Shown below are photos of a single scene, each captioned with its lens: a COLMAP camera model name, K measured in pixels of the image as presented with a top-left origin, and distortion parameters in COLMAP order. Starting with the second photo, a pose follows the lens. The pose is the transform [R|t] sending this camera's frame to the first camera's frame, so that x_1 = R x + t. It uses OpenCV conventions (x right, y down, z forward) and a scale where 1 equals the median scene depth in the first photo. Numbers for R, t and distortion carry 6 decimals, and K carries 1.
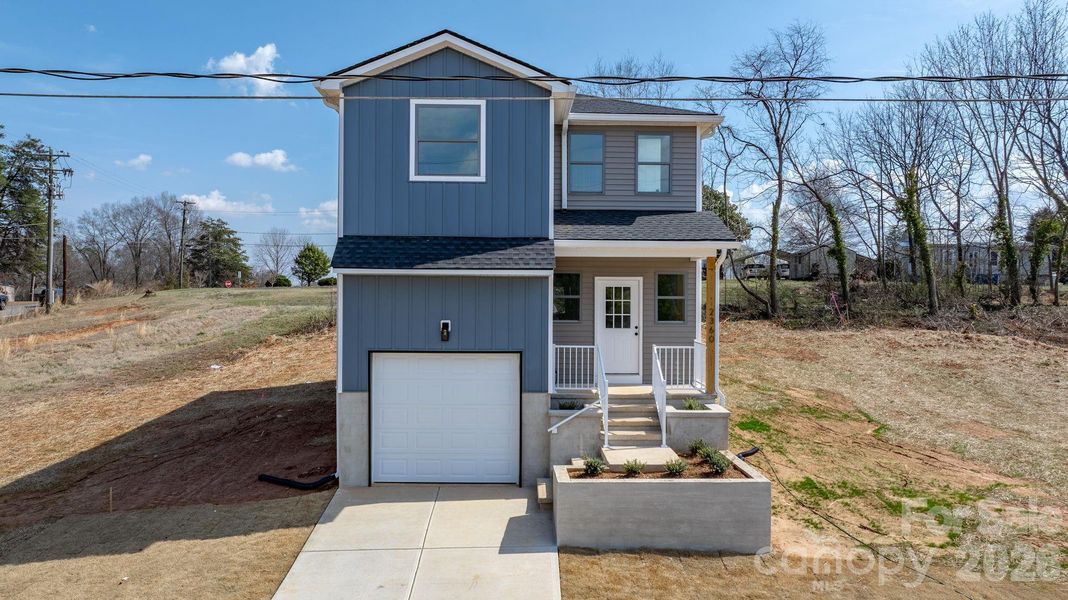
lens RADIAL K [[754.9, 0, 532.4], [0, 754.9, 294.8], [0, 0, 1]] dist [-0.029364, 0.019579]
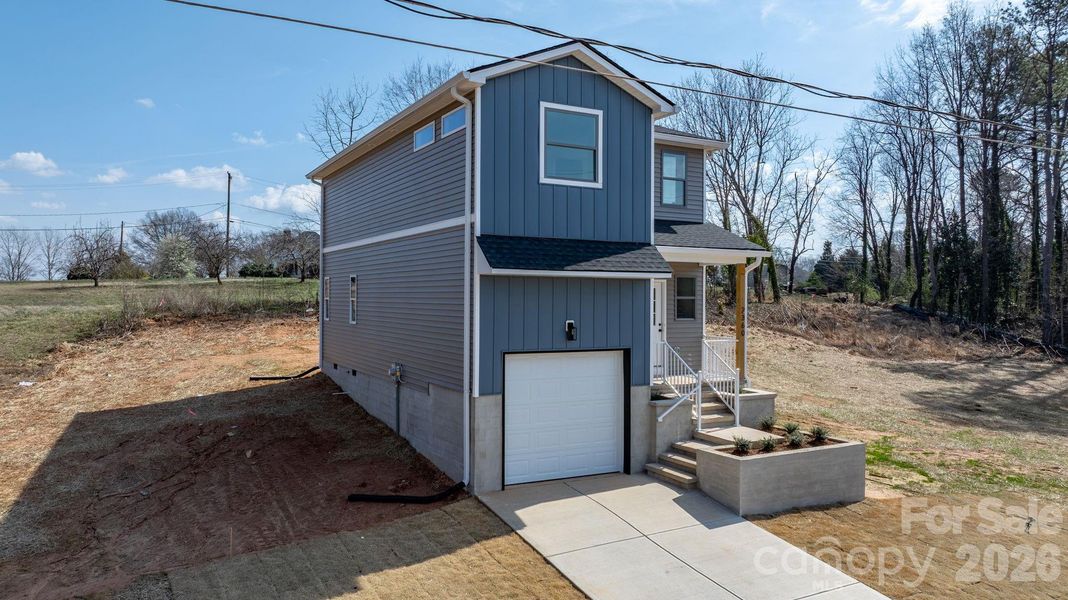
lens RADIAL K [[754.9, 0, 534.8], [0, 754.9, 293.5], [0, 0, 1]] dist [-0.029364, 0.019579]
pose [[0.888558, 0.002056, 0.458760, -0.629593], [-0.002813, 0.999996, 0.000967, -0.003755], [-0.458756, -0.002149, 0.888560, 0.106072]]
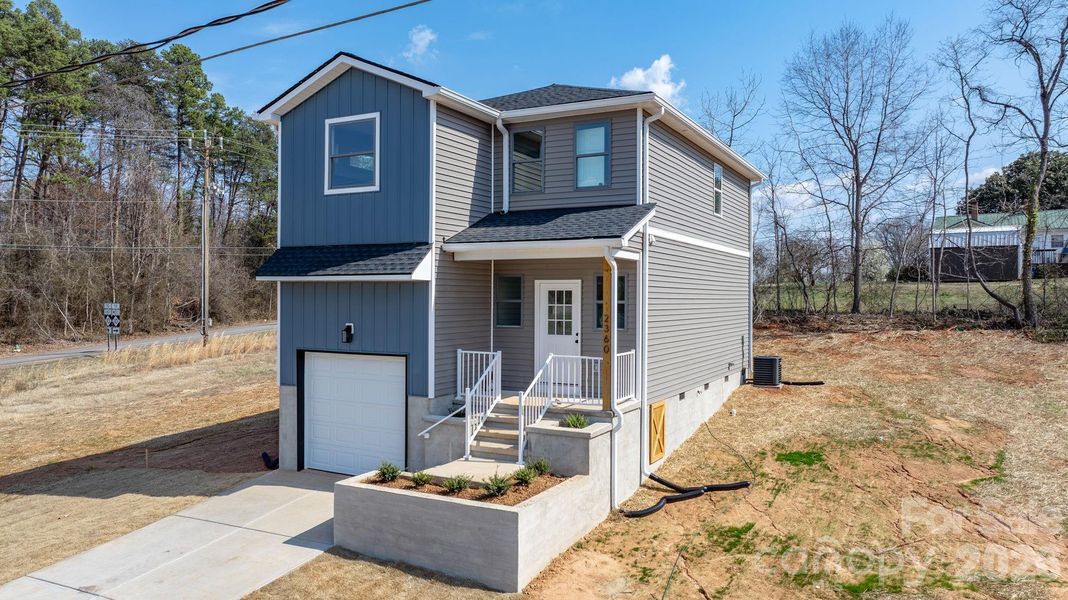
lens RADIAL K [[754.9, 0, 533.0], [0, 754.9, 293.5], [0, 0, 1]] dist [-0.029364, 0.019579]
pose [[0.872385, -0.003104, -0.488810, 0.631057], [0.001507, 0.999992, -0.003660, -0.003987], [0.488818, 0.002457, 0.872383, 0.196331]]
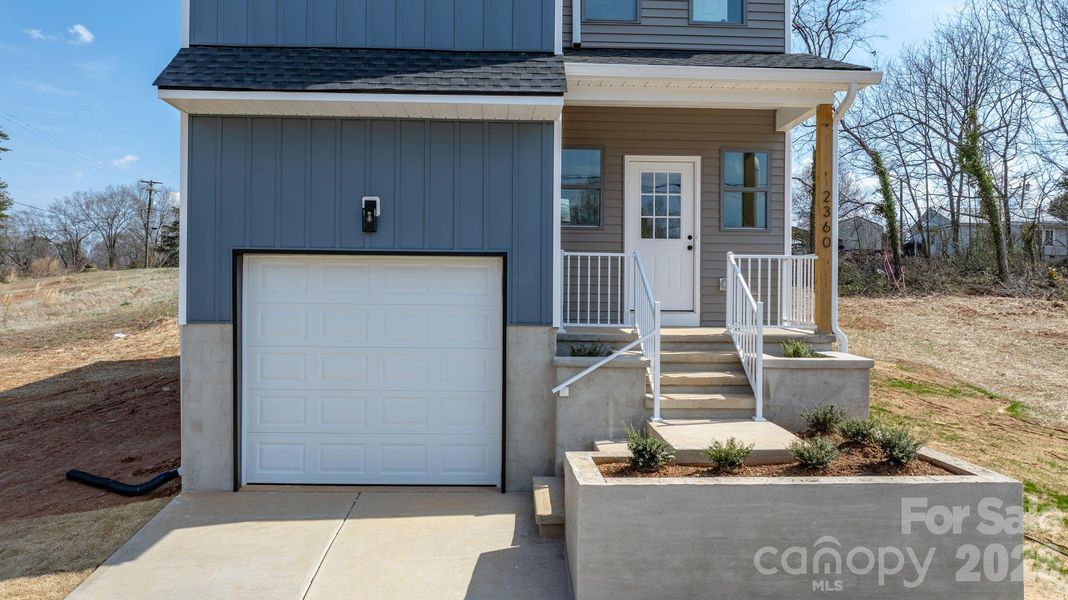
lens RADIAL K [[754.9, 0, 533.9], [0, 754.9, 300.7], [0, 0, 1]] dist [-0.029364, 0.019579]
pose [[0.999896, 0.002578, 0.014204, -0.001346], [-0.002695, 0.999962, 0.008266, 0.106371], [-0.014182, -0.008303, 0.999865, 0.434282]]
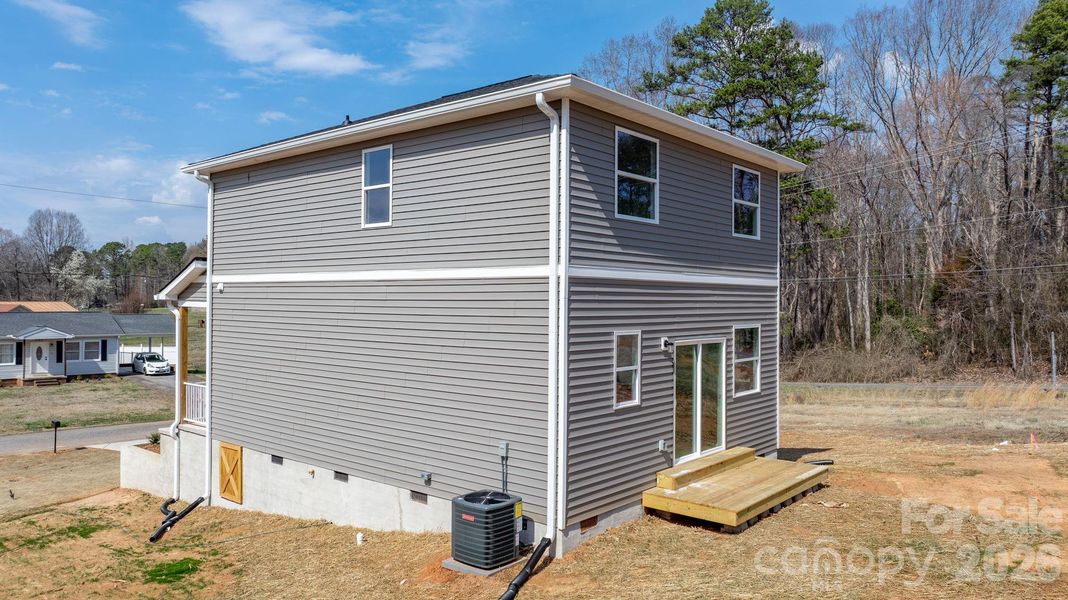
lens RADIAL K [[754.9, 0, 532.1], [0, 754.9, 297.9], [0, 0, 1]] dist [-0.029364, 0.019579]
pose [[-0.661892, -0.009927, -0.749533, 0.798723], [-0.004351, 0.999946, -0.009402, -0.059951], [0.749586, -0.002962, -0.661900, 2.318301]]
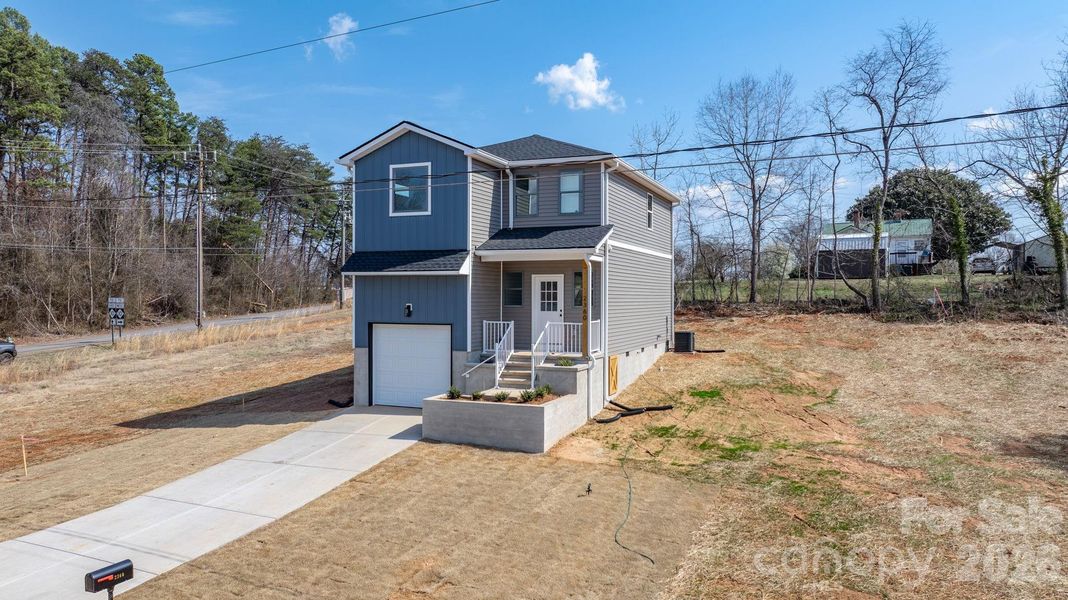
lens RADIAL K [[754.9, 0, 532.7], [0, 754.9, 295.3], [0, 0, 1]] dist [-0.029364, 0.019579]
pose [[0.917353, -0.003603, -0.398058, 0.750063], [0.004011, 0.999992, 0.000193, 0.017008], [0.398054, -0.001773, 0.917360, -0.345995]]
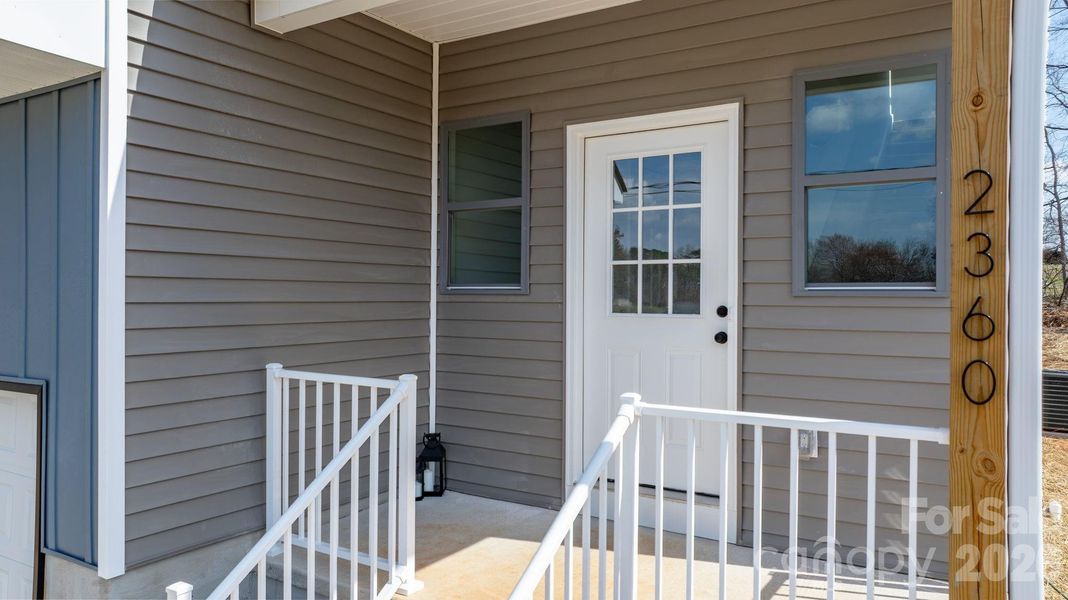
lens RADIAL K [[754.9, 0, 535.3], [0, 754.9, 294.8], [0, 0, 1]] dist [-0.029364, 0.019579]
pose [[0.831510, -0.001482, -0.555508, 0.261711], [0.001029, 0.999999, -0.001128, 0.044573], [0.555509, 0.000366, 0.831511, 0.884262]]
